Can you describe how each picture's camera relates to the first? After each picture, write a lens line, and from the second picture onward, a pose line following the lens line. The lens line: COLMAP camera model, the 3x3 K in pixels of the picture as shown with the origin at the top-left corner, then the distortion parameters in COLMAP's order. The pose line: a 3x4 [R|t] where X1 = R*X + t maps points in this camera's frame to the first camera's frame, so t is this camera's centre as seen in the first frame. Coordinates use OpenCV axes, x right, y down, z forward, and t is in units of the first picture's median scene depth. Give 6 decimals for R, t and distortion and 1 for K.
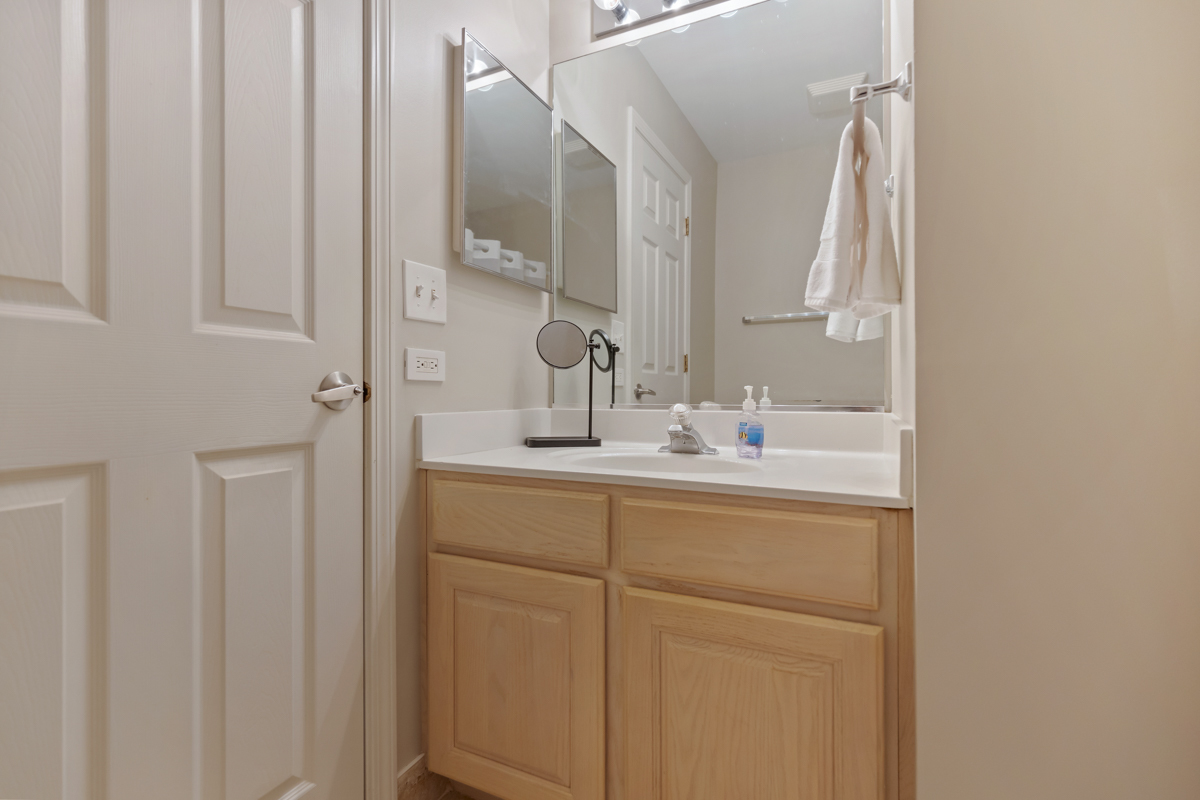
lens RADIAL K [[562.3, 0, 606.1], [0, 562.3, 398.2], [0, 0, 1]] dist [0.004185, 0.000059]
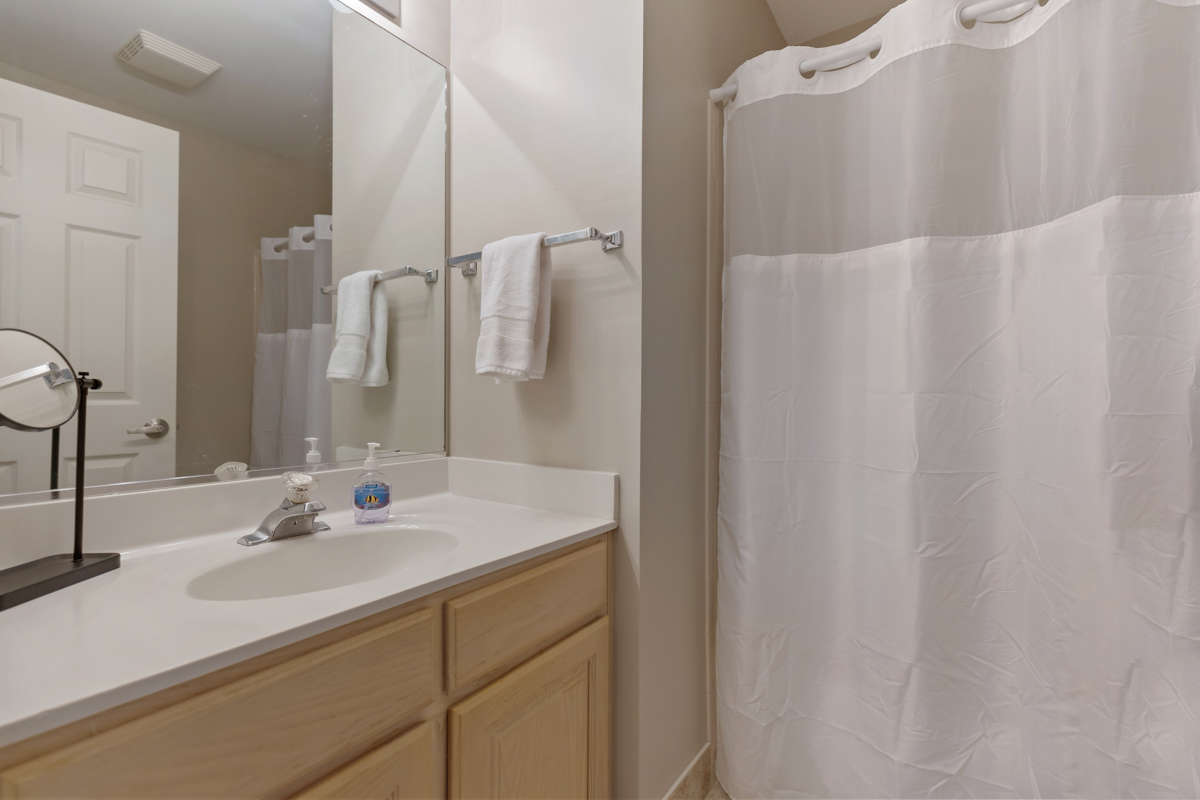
lens RADIAL K [[562.3, 0, 606.1], [0, 562.3, 398.2], [0, 0, 1]] dist [0.004185, 0.000059]
pose [[0.107451, -0.001812, 0.994209, -0.714419], [-0.006167, 0.999978, 0.002489, -0.115841], [-0.994191, -0.006398, 0.107437, 0.650312]]
